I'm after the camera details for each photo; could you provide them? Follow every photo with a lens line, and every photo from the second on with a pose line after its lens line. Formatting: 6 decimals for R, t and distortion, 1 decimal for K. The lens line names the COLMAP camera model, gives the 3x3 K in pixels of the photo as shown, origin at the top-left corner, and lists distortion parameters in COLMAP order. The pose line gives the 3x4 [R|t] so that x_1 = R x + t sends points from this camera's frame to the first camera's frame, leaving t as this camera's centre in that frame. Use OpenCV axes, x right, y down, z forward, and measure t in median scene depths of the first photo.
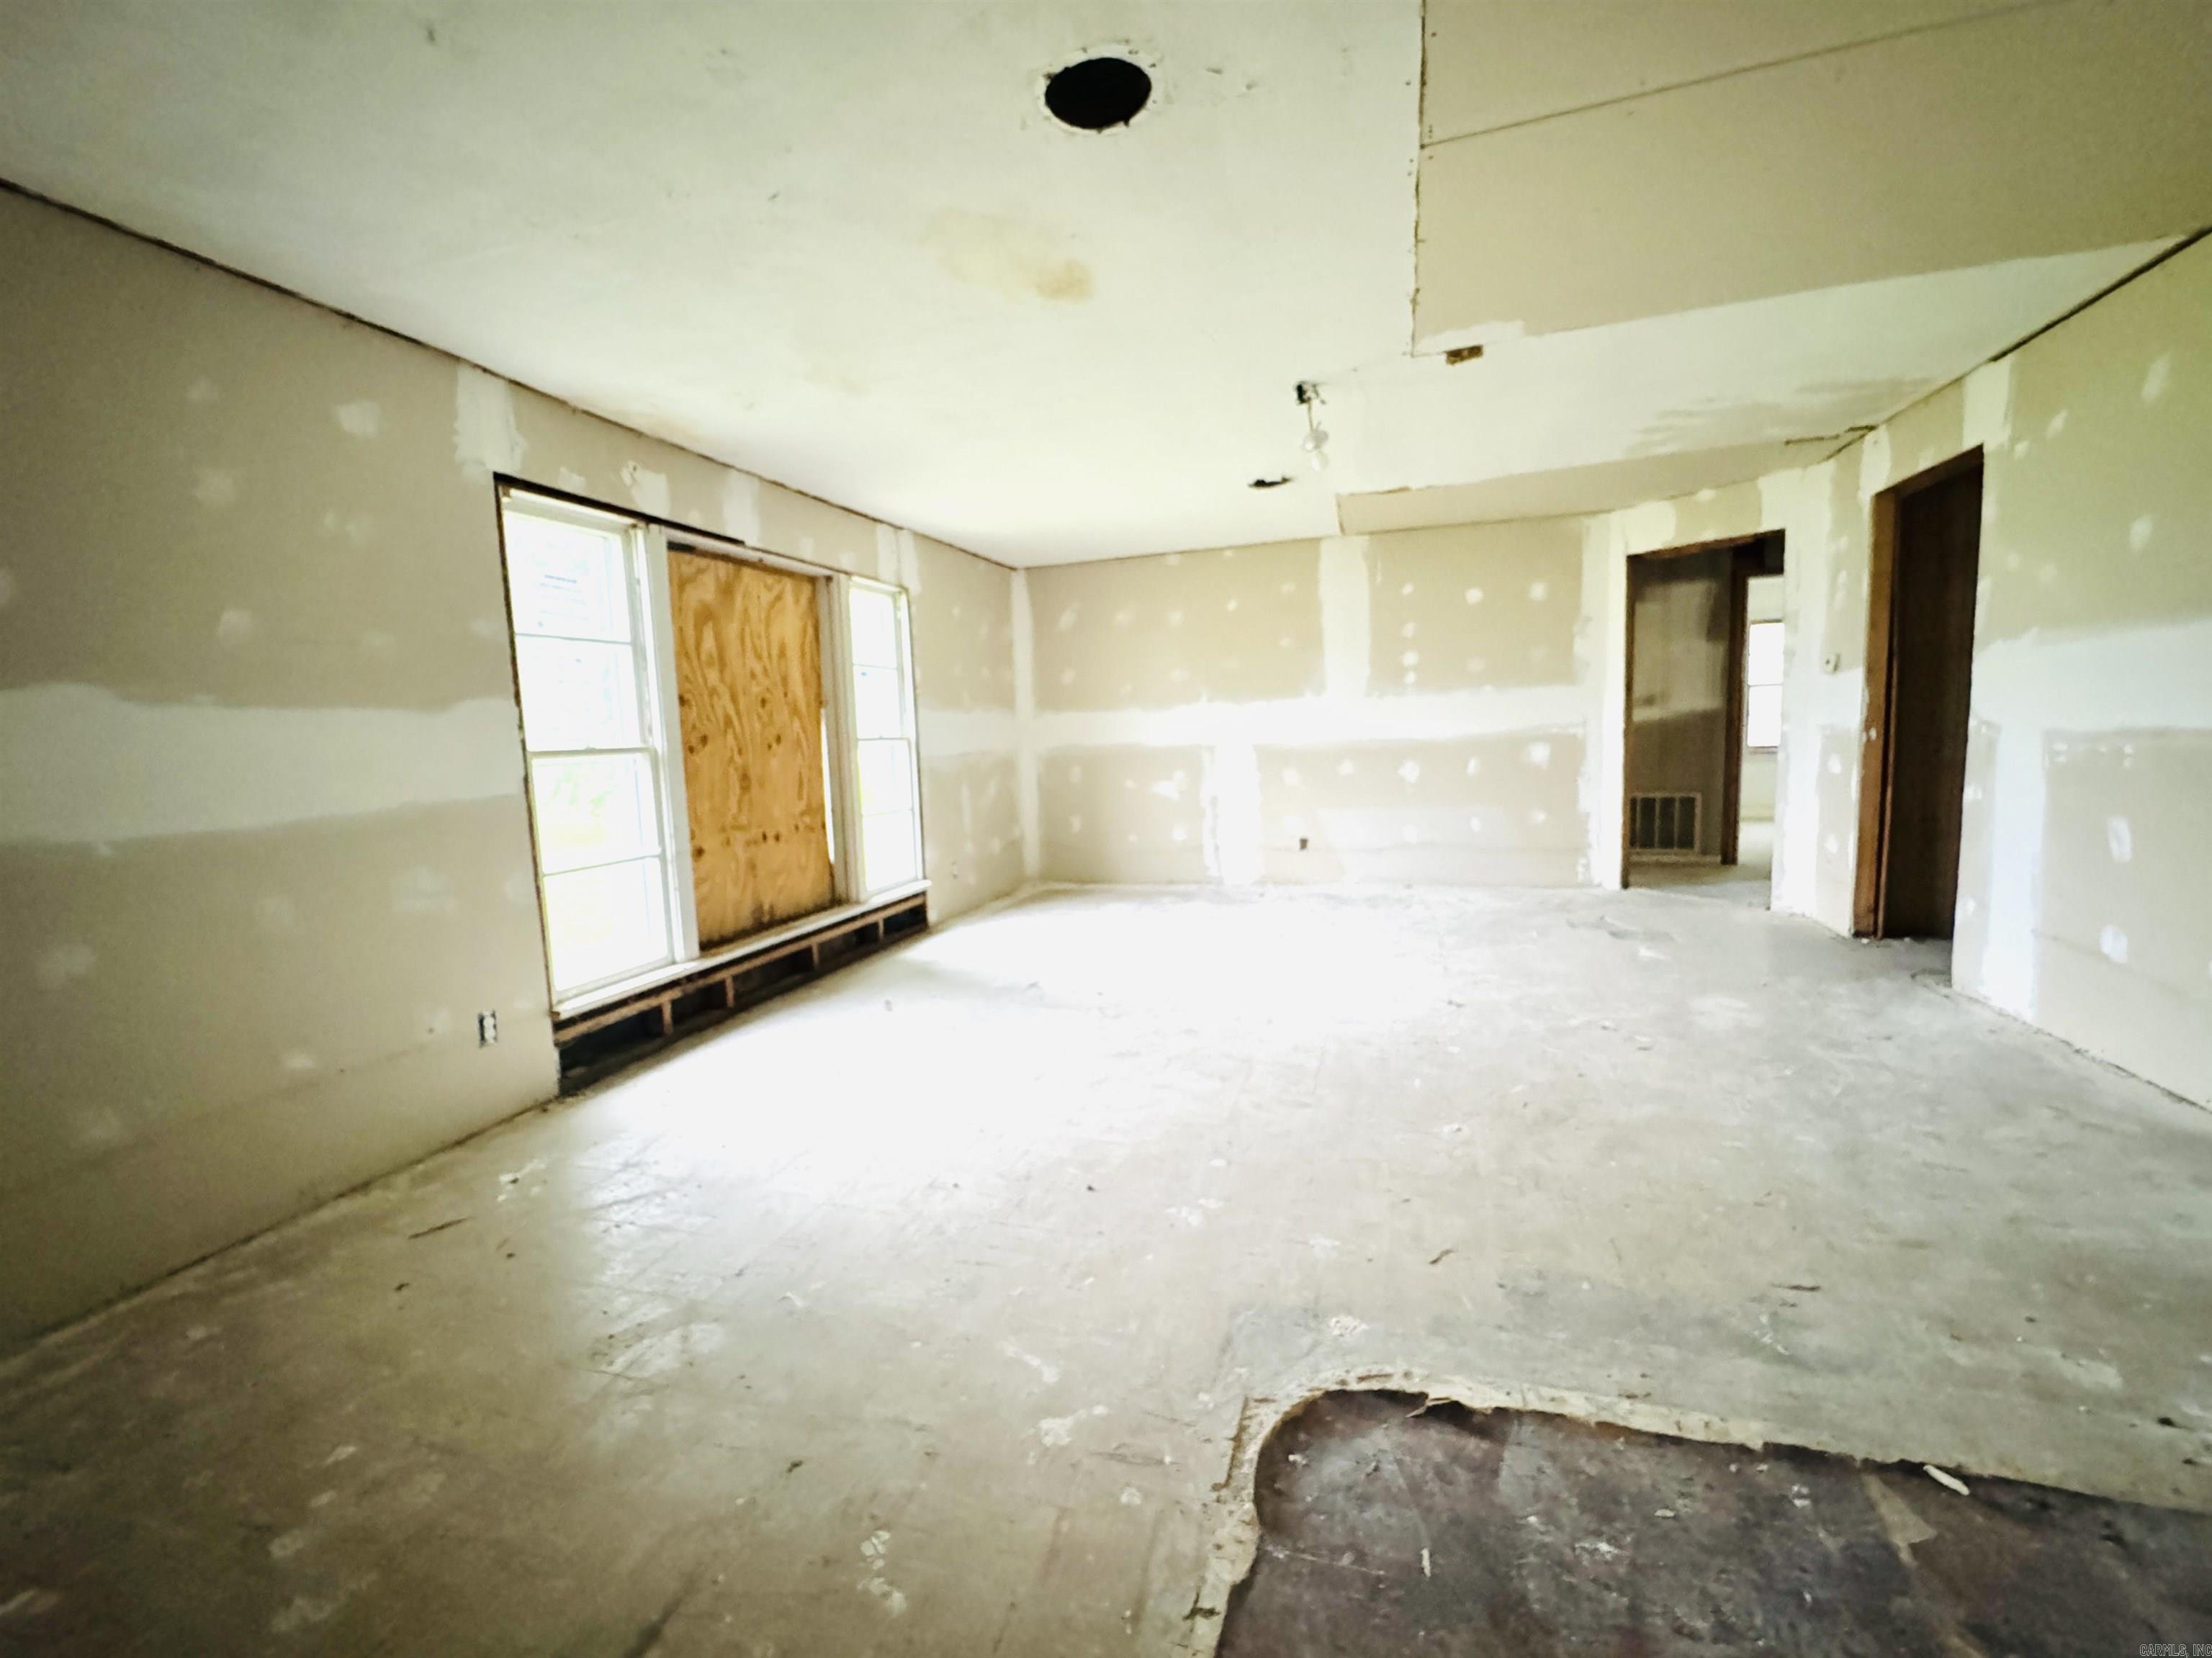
lens RADIAL K [[892.3, 0, 1112.8], [0, 892.3, 826.5], [0, 0, 1]] dist [0.000675, 0.000308]
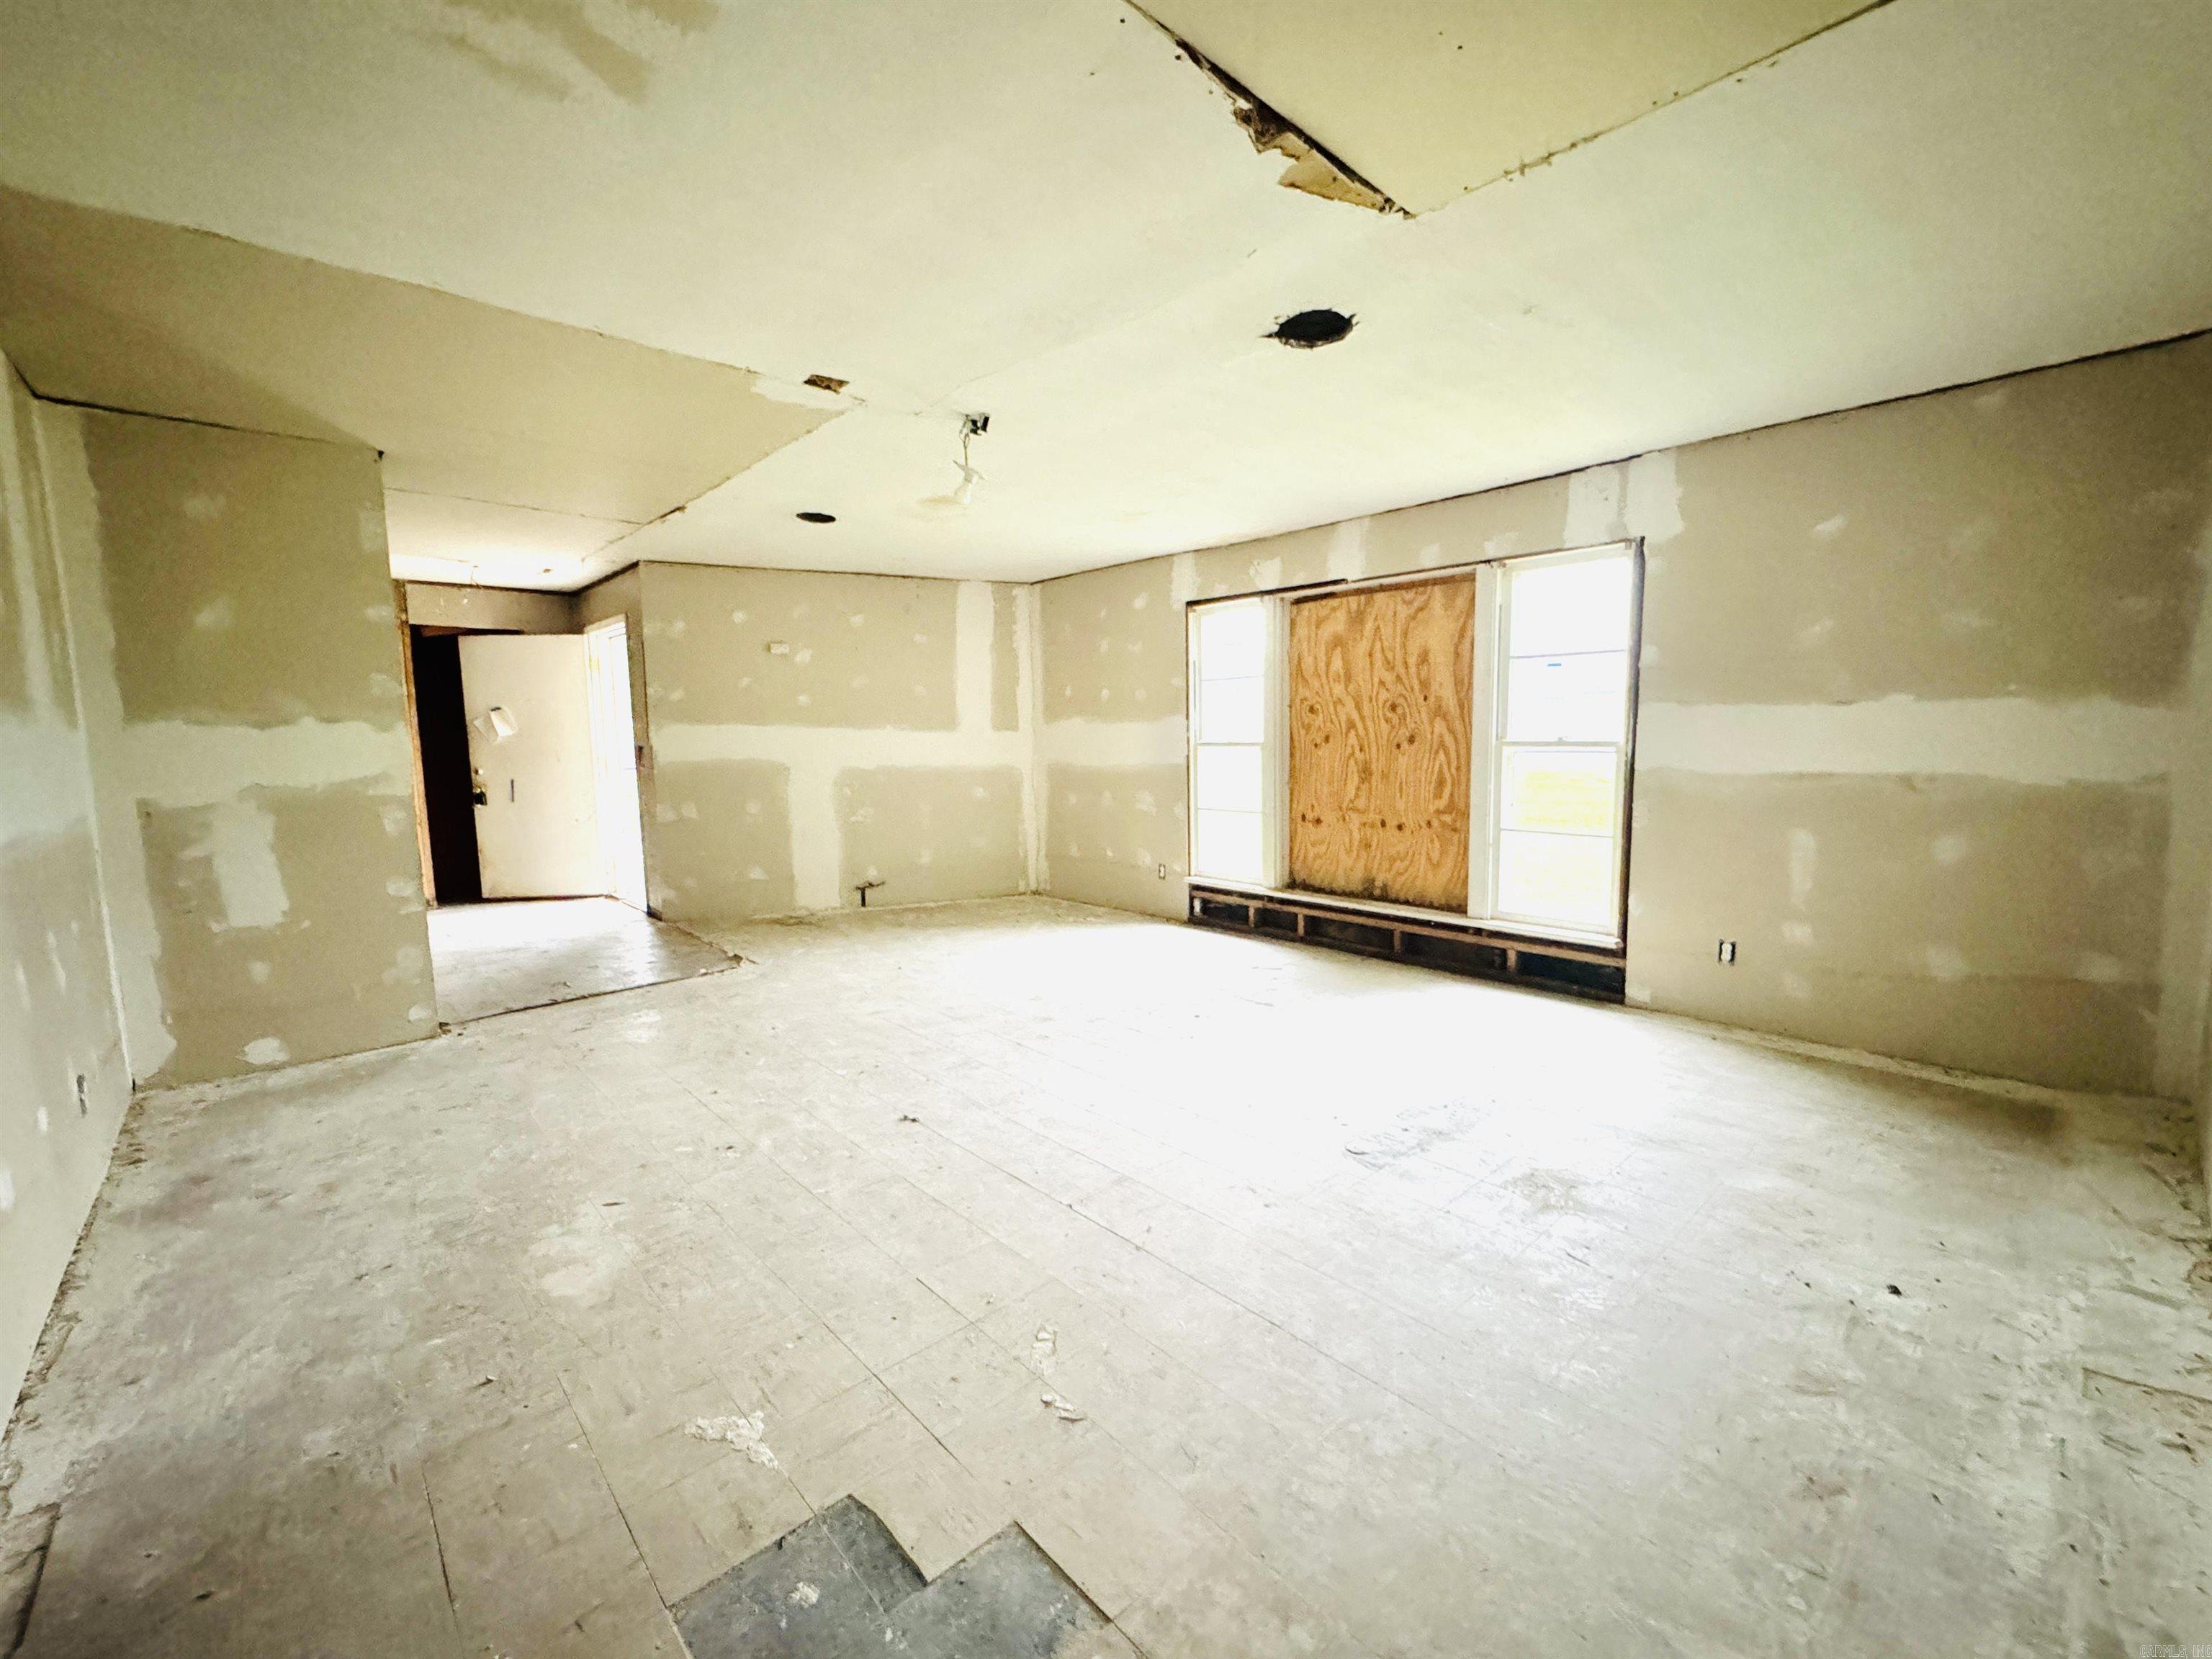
lens RADIAL K [[892.4, 0, 1110.6], [0, 892.4, 830.4], [0, 0, 1]] dist [0.000675, 0.000308]
pose [[-0.478220, 0.143255, -0.866478, 0.821143], [-0.061775, 0.978677, 0.195898, -0.192903], [0.876065, 0.147209, -0.459173, 1.276820]]
